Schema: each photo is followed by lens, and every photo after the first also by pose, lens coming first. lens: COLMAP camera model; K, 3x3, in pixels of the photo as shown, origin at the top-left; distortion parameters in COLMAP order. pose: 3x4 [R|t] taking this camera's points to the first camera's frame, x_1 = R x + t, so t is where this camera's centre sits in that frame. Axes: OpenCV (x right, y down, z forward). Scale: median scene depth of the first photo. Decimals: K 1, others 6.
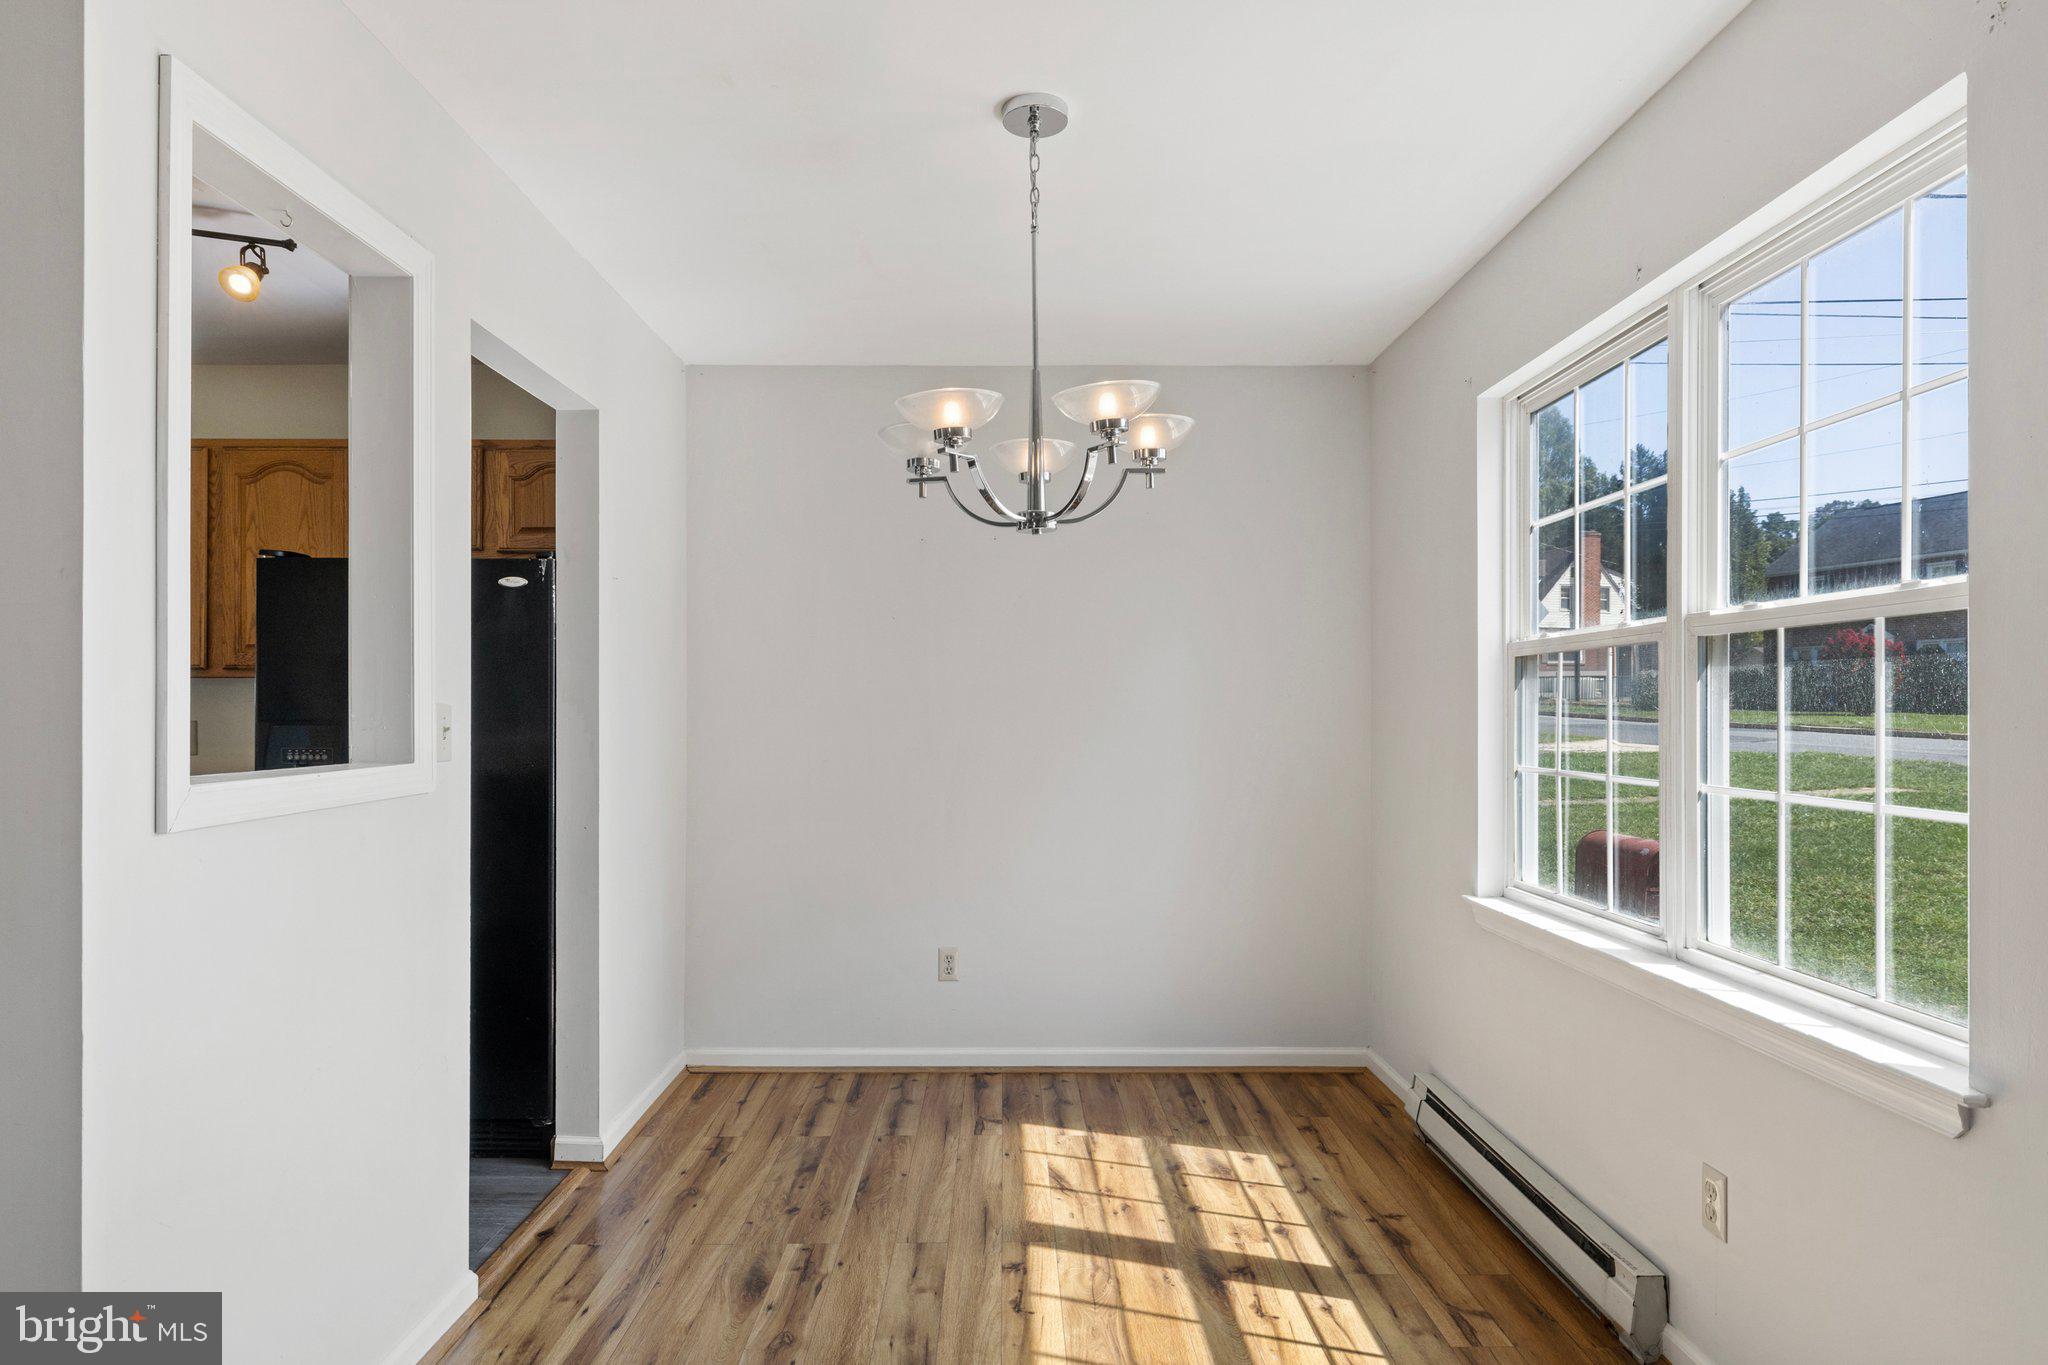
lens RADIAL K [[1191.4, 0, 1021.8], [0, 1191.4, 703.6], [0, 0, 1]] dist [0.006155, -0.001512]
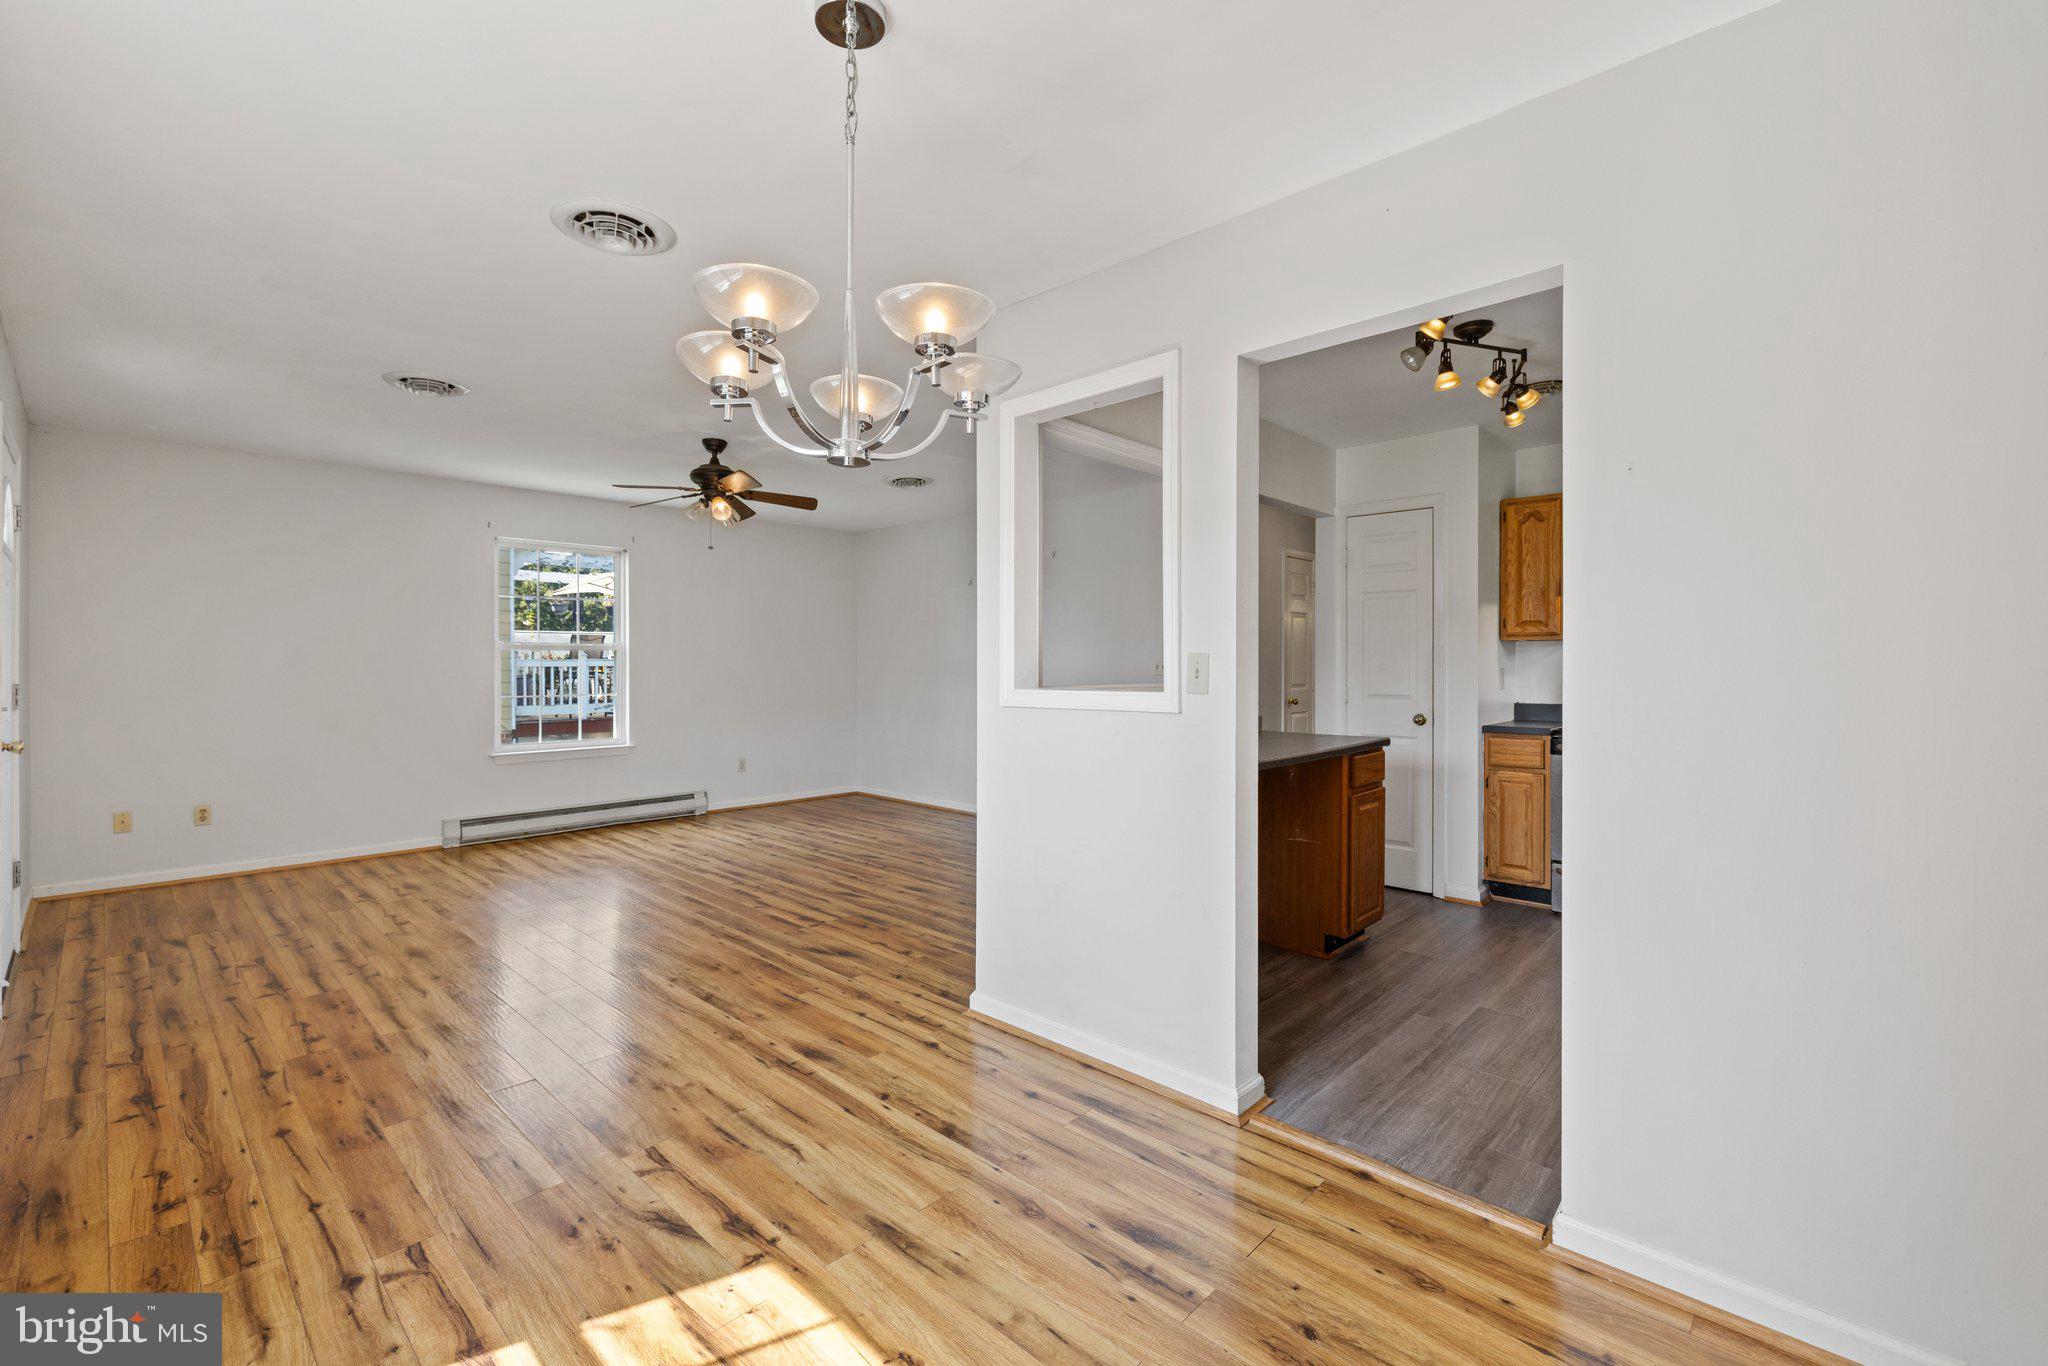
lens RADIAL K [[881.4, 0, 1012.8], [0, 881.4, 673.0], [0, 0, 1]] dist [0.000451, -0.000473]
pose [[-0.703757, 0.006880, -0.710407, 0.304408], [0.000924, 0.999961, 0.008769, 0.009917], [0.710440, 0.005515, -0.703736, 1.177371]]
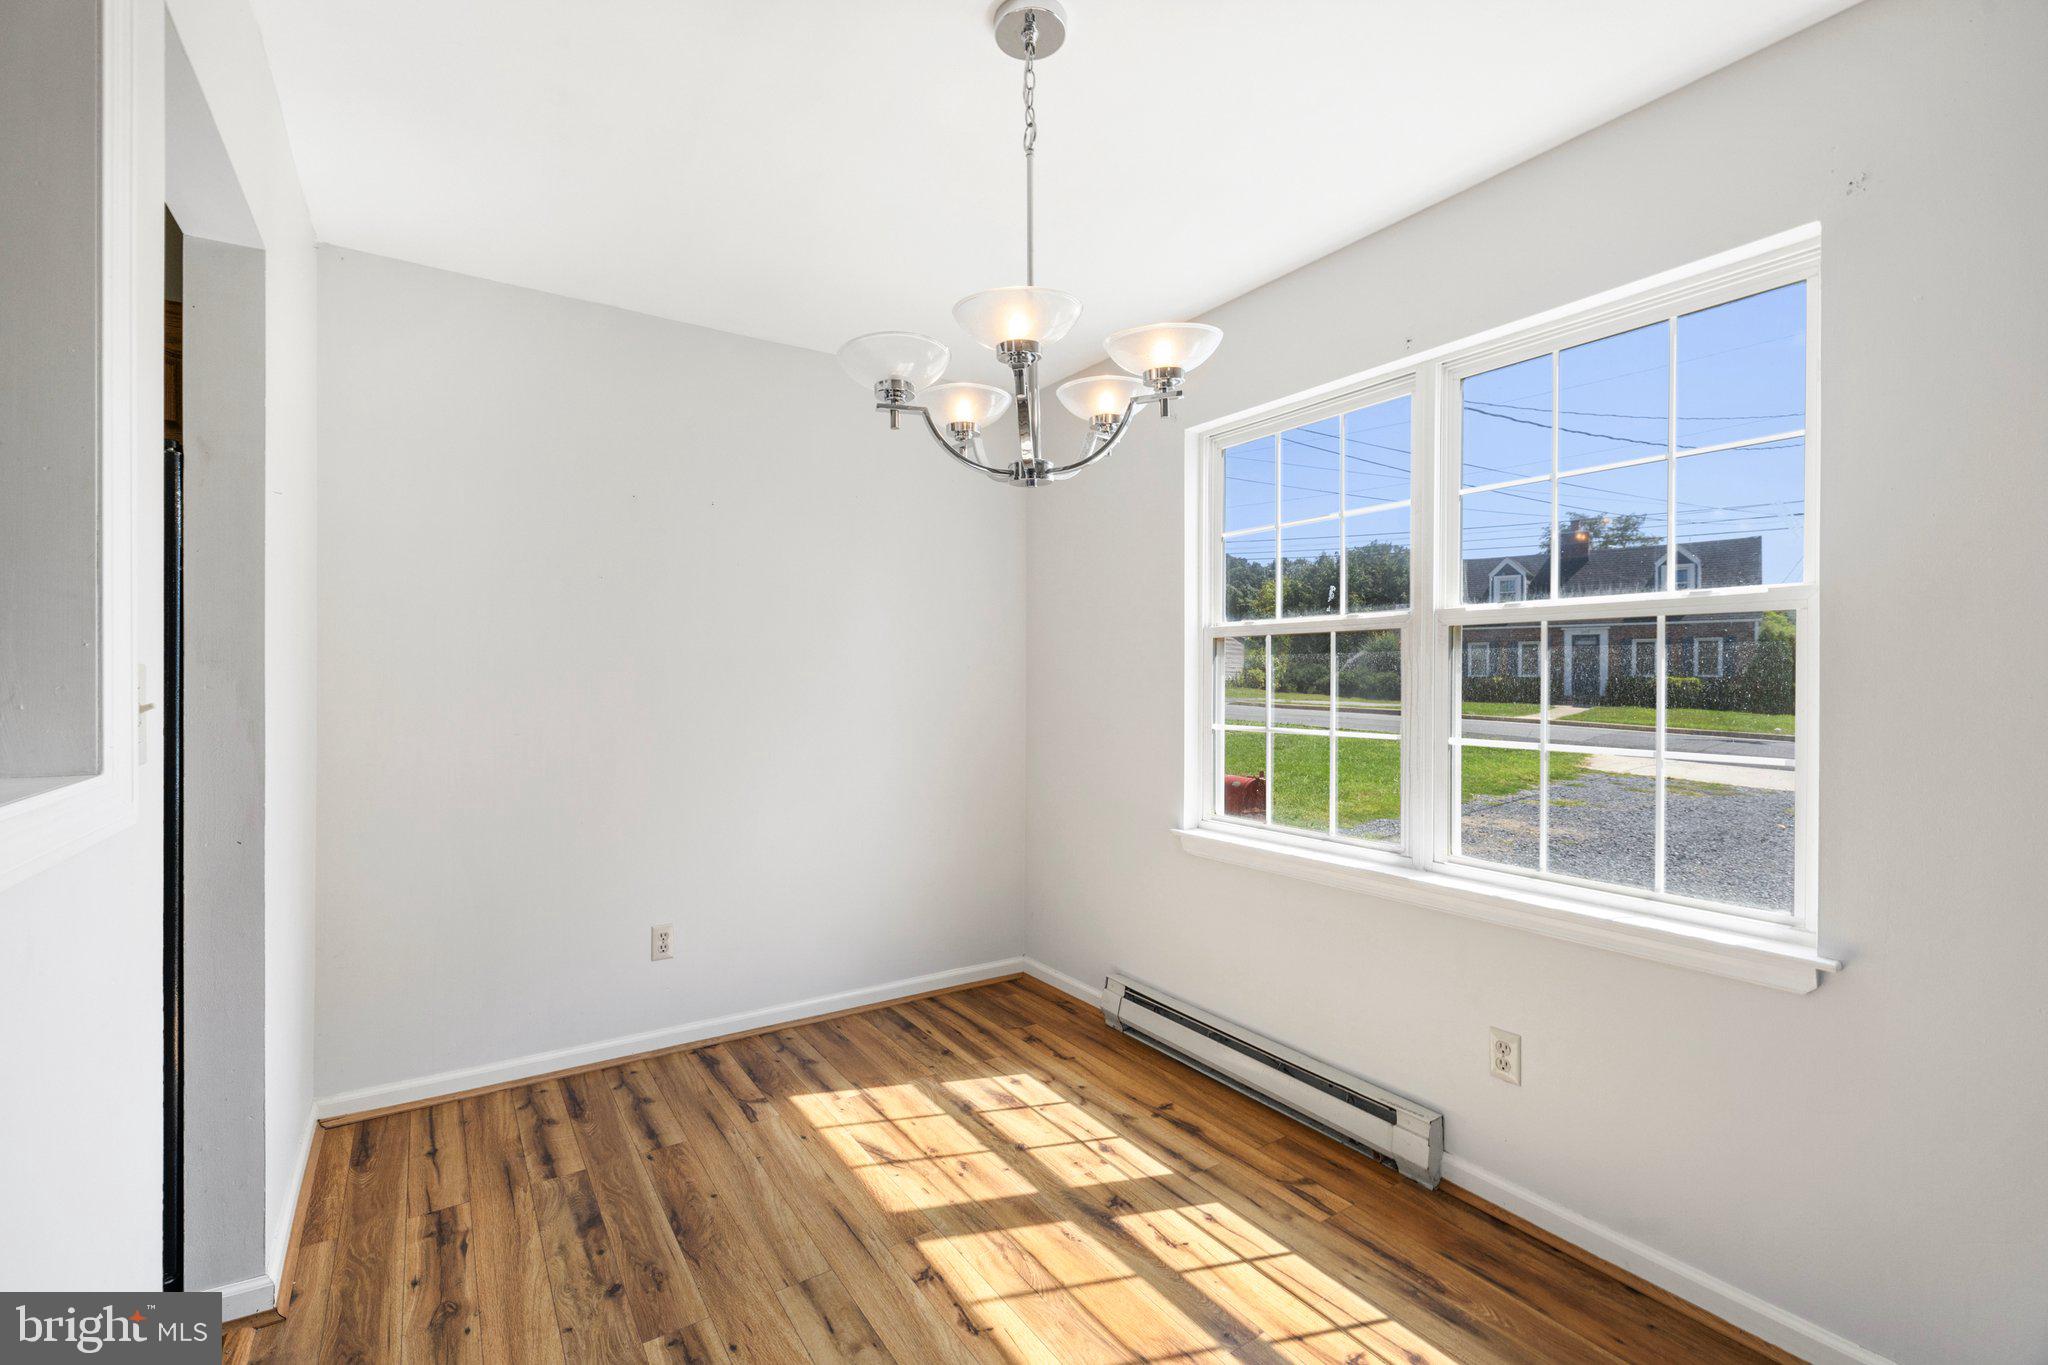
lens RADIAL K [[881.4, 0, 1015.0], [0, 881.4, 680.1], [0, 0, 1]] dist [0.000451, -0.000473]
pose [[0.838912, 0.004457, 0.544249, -0.274191], [-0.008701, 0.999949, 0.005222, 0.002272], [-0.544197, -0.009116, 0.838908, 0.328479]]
